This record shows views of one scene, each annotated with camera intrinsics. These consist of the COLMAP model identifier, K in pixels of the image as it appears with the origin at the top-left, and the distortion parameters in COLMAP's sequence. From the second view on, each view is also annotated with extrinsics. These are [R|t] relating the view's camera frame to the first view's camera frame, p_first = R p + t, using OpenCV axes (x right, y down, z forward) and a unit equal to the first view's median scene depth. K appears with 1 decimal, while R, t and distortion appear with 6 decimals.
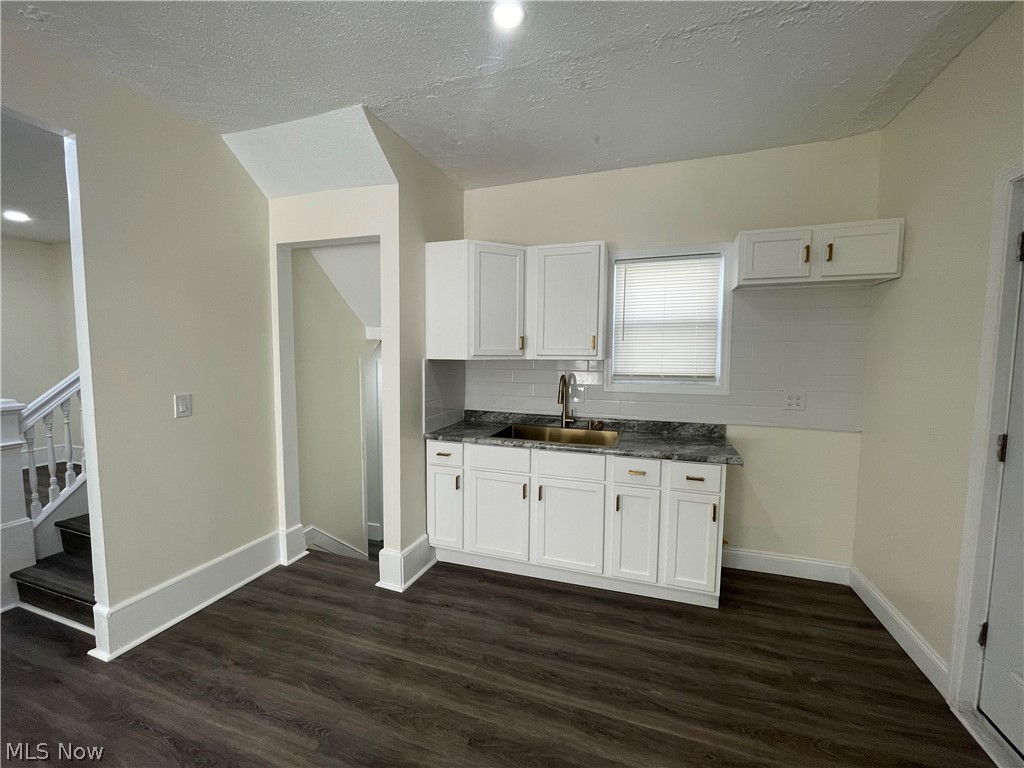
lens RADIAL K [[416.8, 0, 510.4], [0, 416.8, 383.6], [0, 0, 1]] dist [-0.005030, 0.000713]
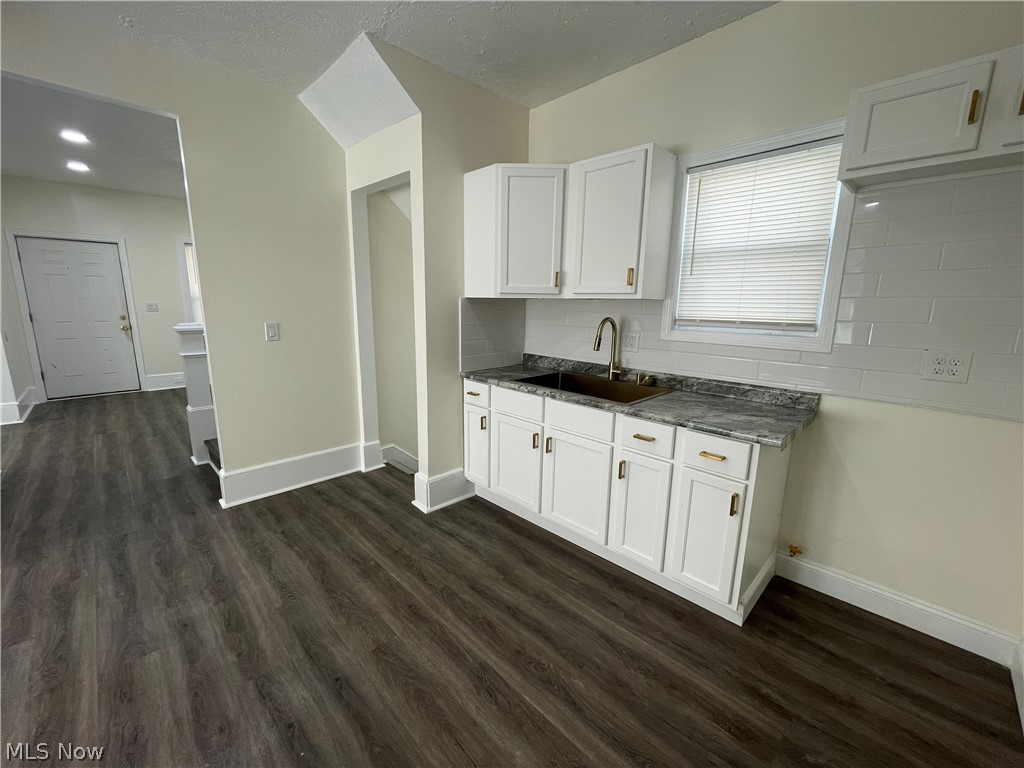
lens RADIAL K [[416.8, 0, 510.6], [0, 416.8, 384.3], [0, 0, 1]] dist [-0.005030, 0.000713]
pose [[0.895169, 0.094331, -0.435630, 0.368965], [-0.043473, 0.991167, 0.125294, 0.018021], [0.443601, -0.093221, 0.891363, 0.152589]]
